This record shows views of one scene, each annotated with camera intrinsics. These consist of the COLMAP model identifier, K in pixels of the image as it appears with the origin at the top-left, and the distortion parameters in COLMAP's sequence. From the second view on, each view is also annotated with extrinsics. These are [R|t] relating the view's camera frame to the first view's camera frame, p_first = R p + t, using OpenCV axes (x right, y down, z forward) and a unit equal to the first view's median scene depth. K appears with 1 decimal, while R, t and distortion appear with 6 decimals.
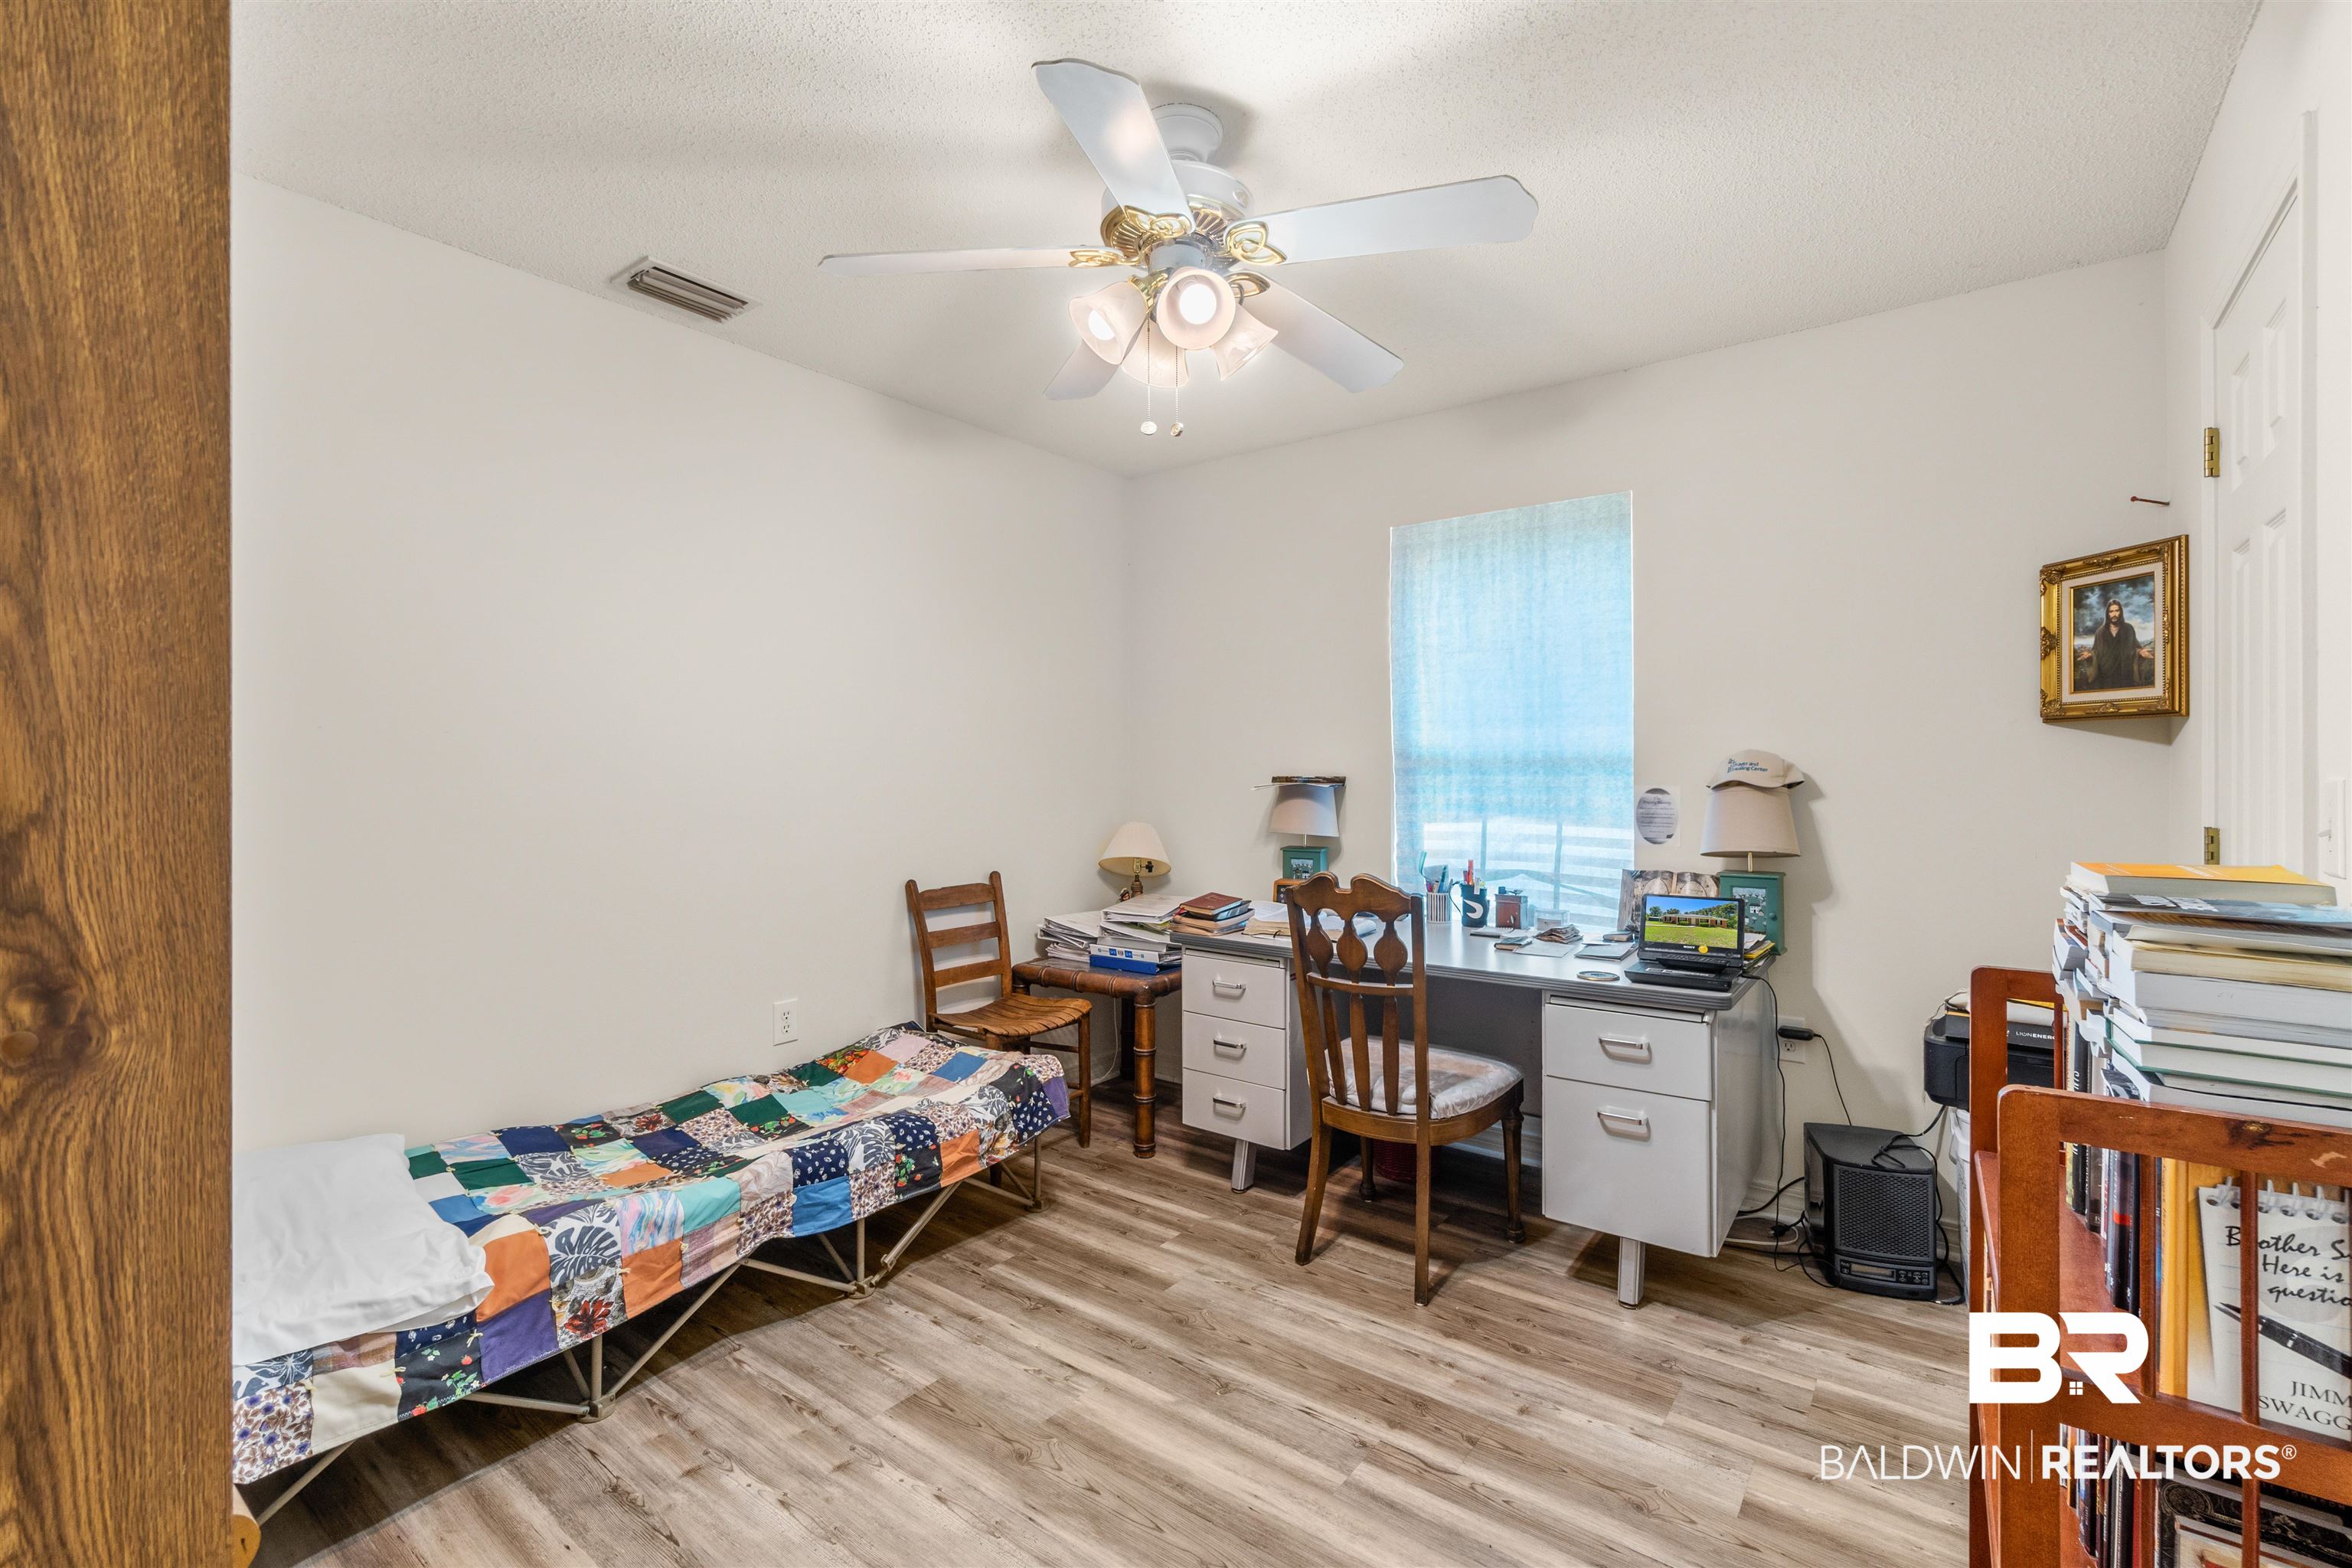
lens RADIAL K [[1031.6, 0, 1176.1], [0, 1031.6, 778.9], [0, 0, 1]] dist [0.010022, 0.000612]
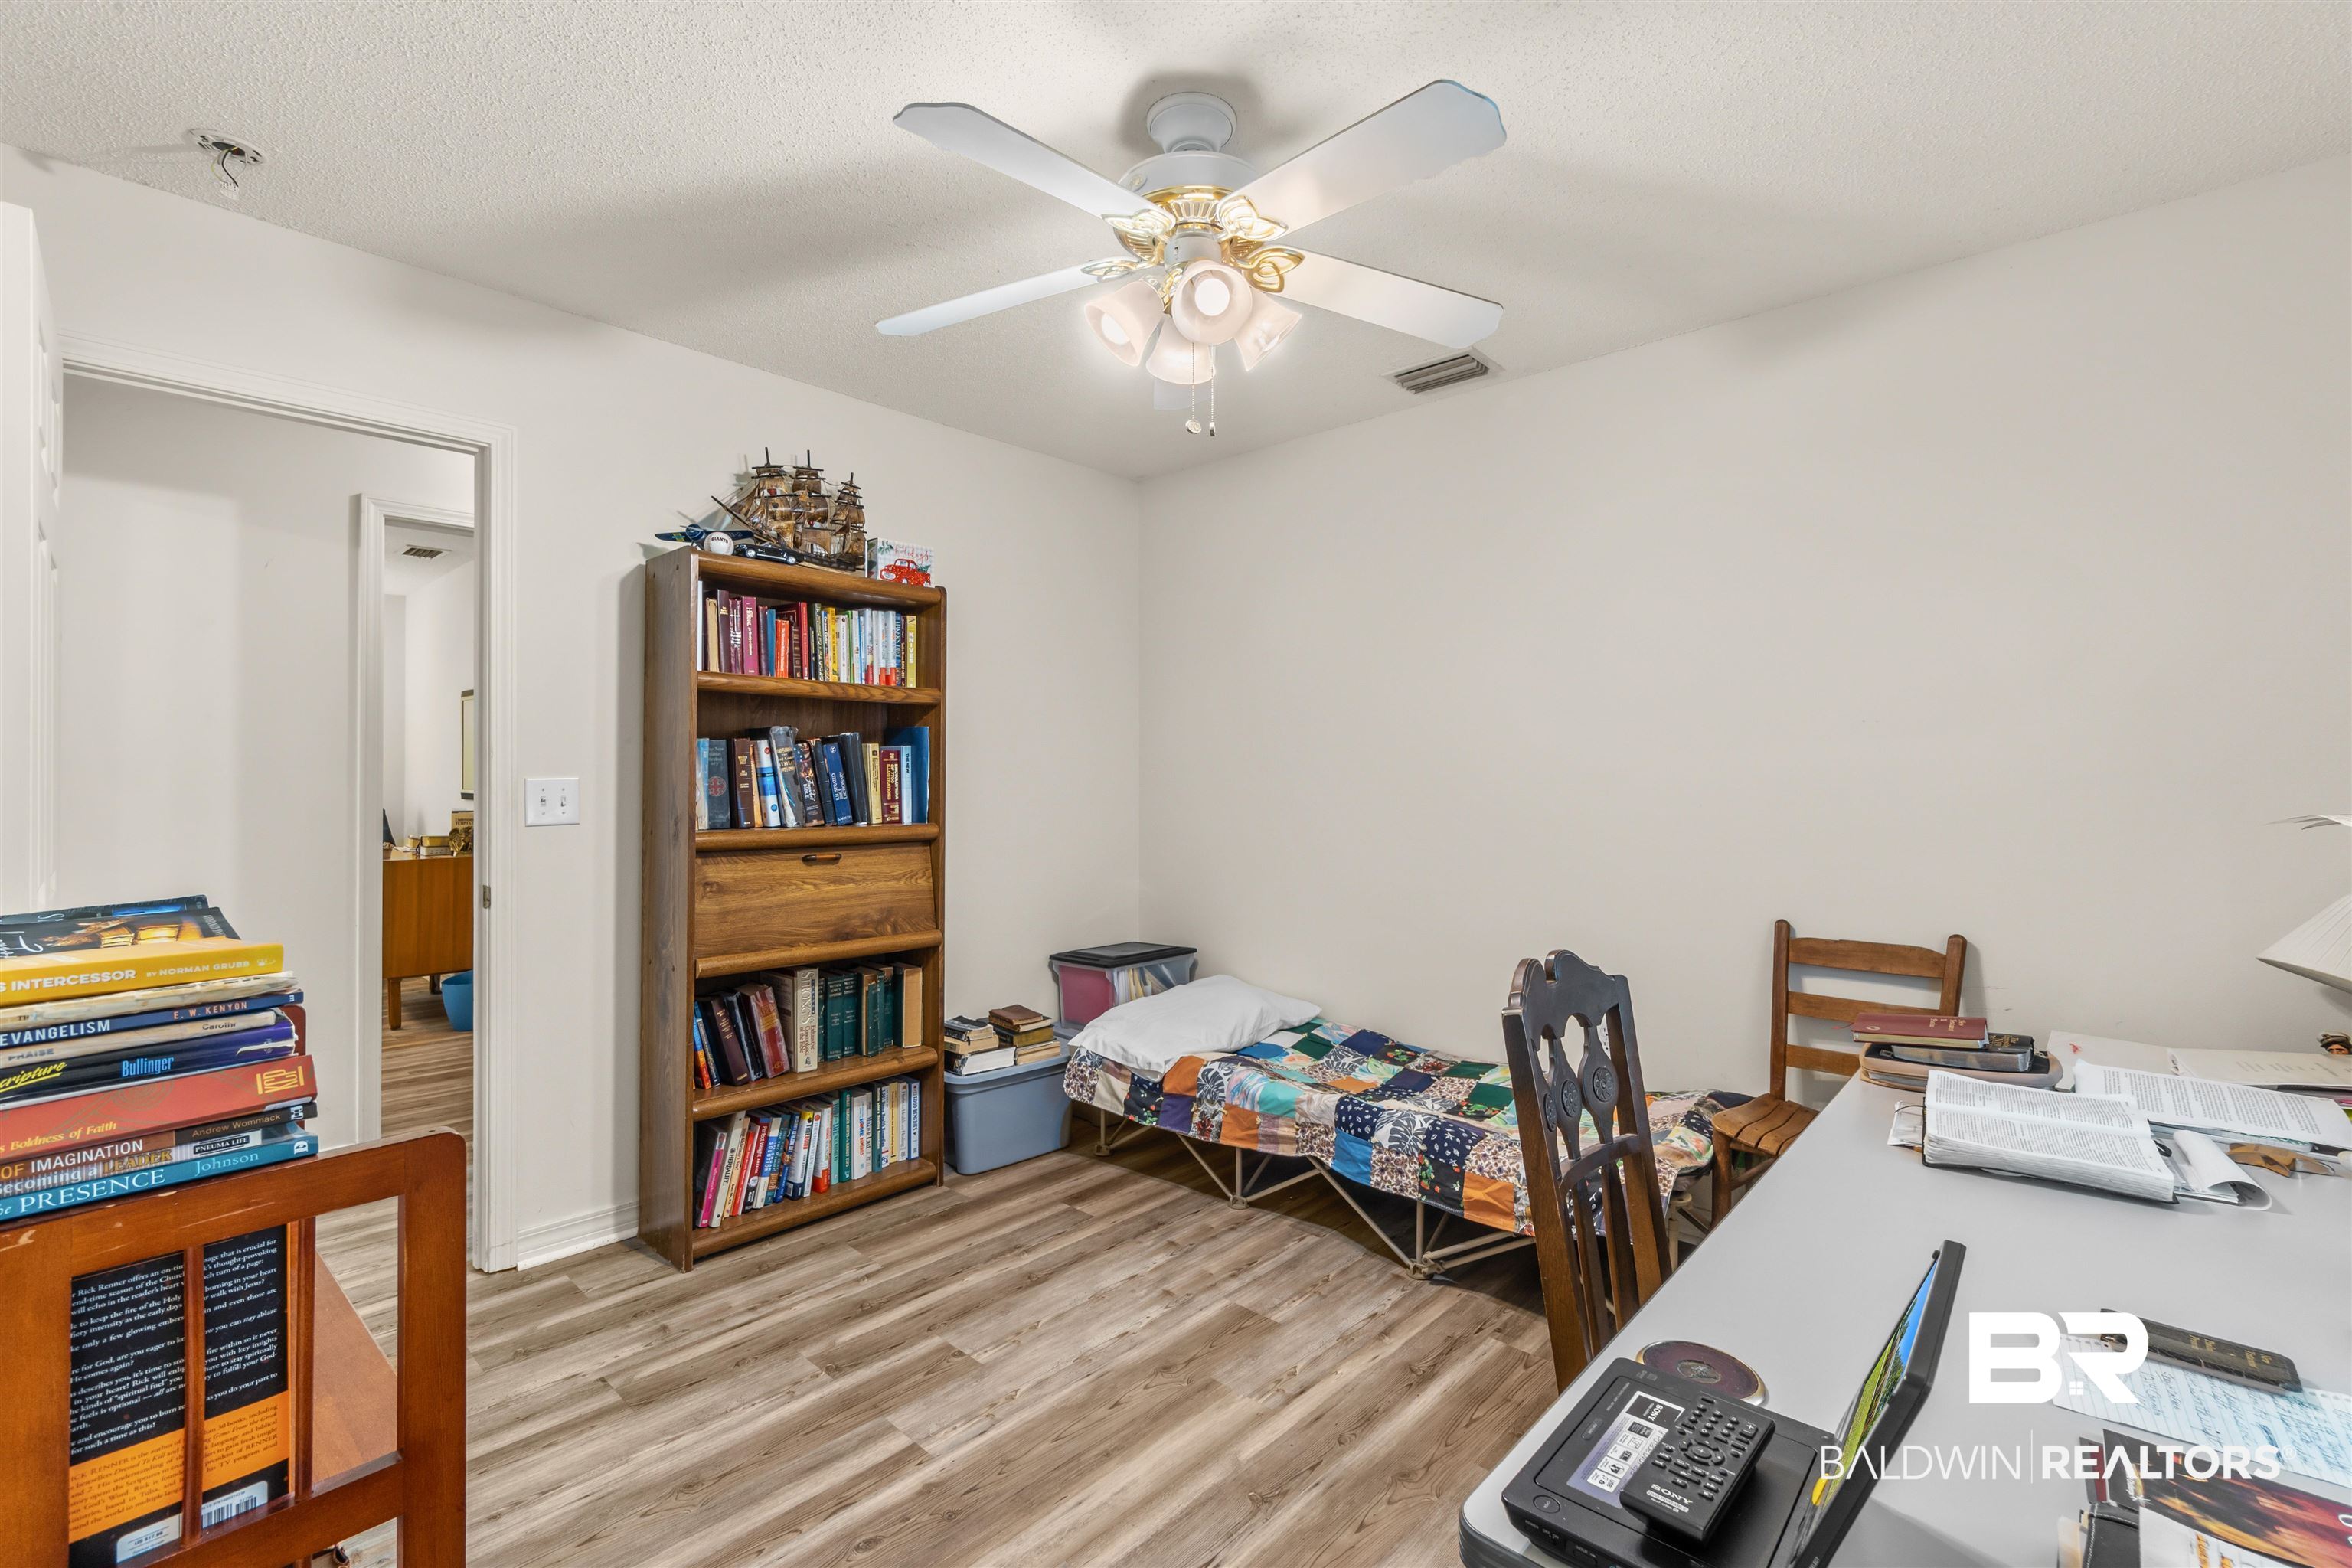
lens RADIAL K [[1031.6, 0, 1176.5], [0, 1031.6, 778.4], [0, 0, 1]] dist [0.010022, 0.000612]
pose [[-0.086627, 0.001888, -0.996239, 0.834830], [-0.010165, 0.999944, 0.002779, -0.008245], [0.996189, 0.010367, -0.086603, 0.920919]]
